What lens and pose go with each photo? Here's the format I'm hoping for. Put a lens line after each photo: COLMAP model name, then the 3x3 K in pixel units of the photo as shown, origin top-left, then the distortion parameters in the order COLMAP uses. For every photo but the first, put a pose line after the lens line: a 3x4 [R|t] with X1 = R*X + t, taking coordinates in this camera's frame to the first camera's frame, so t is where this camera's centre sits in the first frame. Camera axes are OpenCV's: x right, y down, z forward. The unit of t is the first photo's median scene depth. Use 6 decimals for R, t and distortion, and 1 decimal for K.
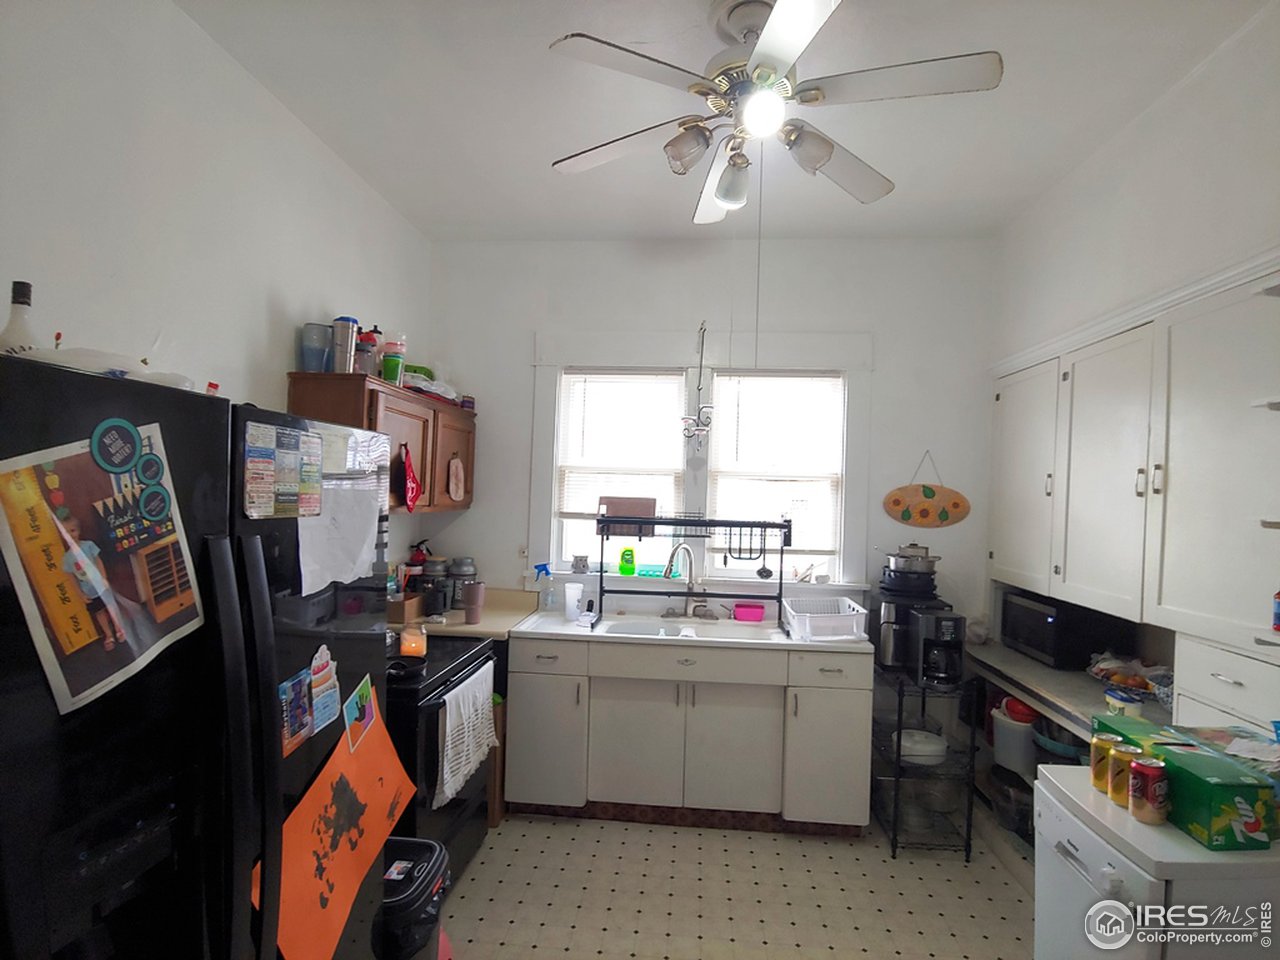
lens RADIAL K [[641.8, 0, 644.0], [0, 641.8, 487.7], [0, 0, 1]] dist [-0.016459, -0.001006]
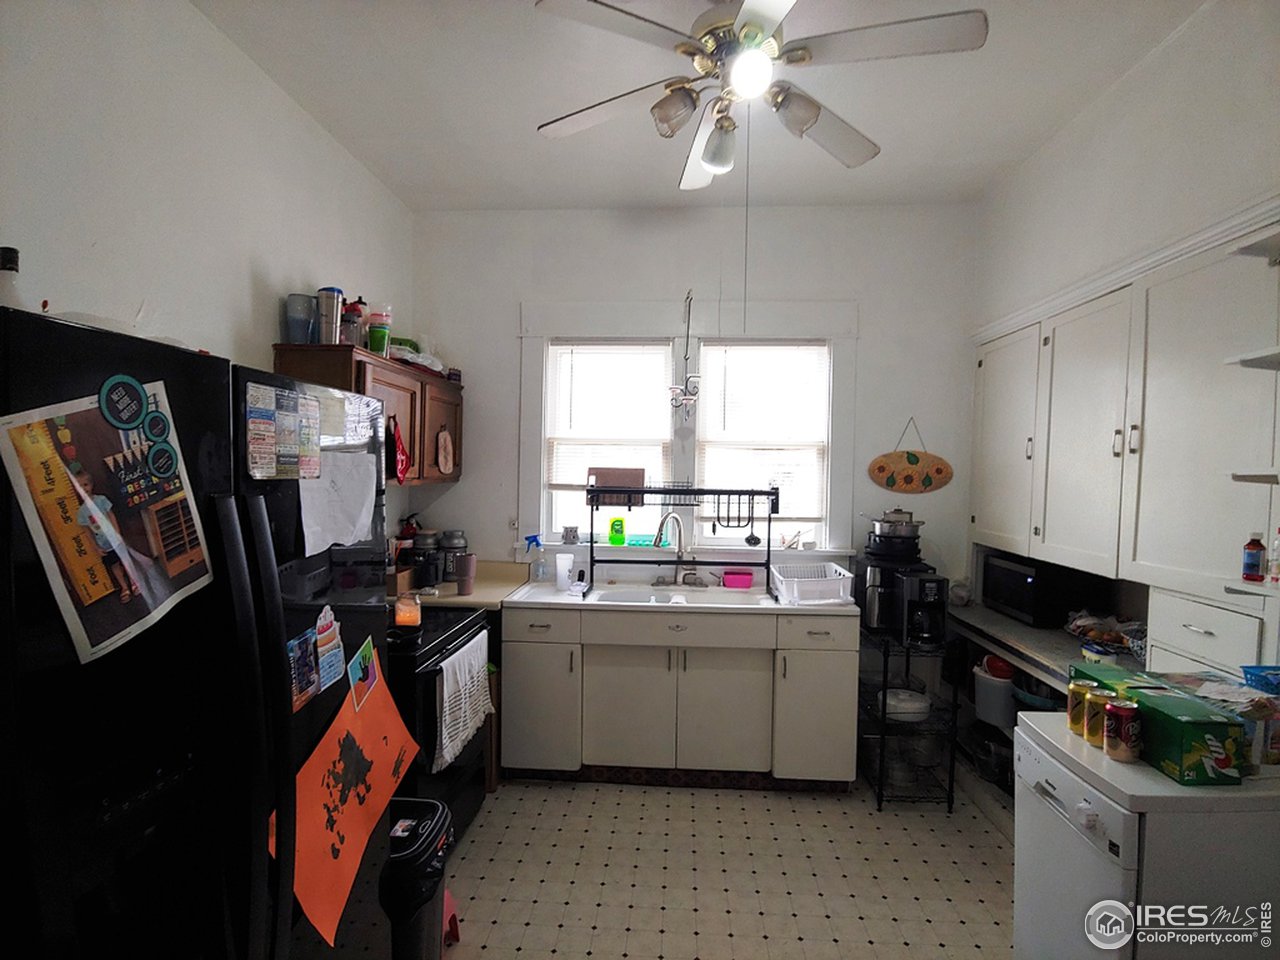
lens RADIAL K [[641.8, 0, 644.0], [0, 641.8, 487.7], [0, 0, 1]] dist [-0.016459, -0.001006]
pose [[0.999612, -0.015637, 0.023029, -0.007017], [0.014785, 0.999217, 0.036693, 0.011676], [-0.023585, -0.036338, 0.999061, -0.009344]]
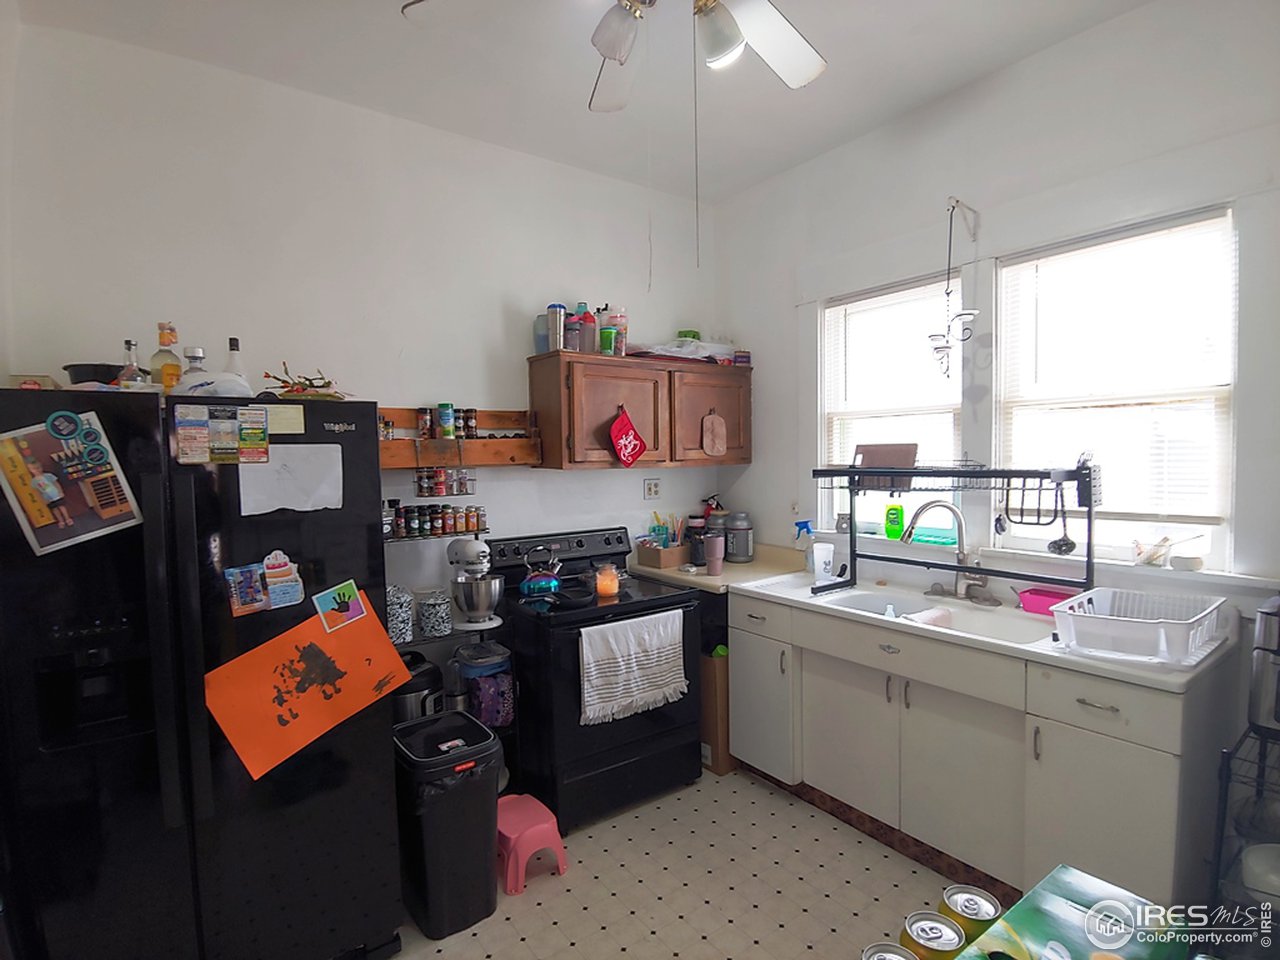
lens RADIAL K [[641.8, 0, 644.0], [0, 641.8, 487.7], [0, 0, 1]] dist [-0.016459, -0.001006]
pose [[0.655545, -0.001779, -0.755154, 0.470885], [0.042769, 0.998480, 0.034775, 0.034935], [0.753944, -0.055094, 0.654625, 0.275005]]
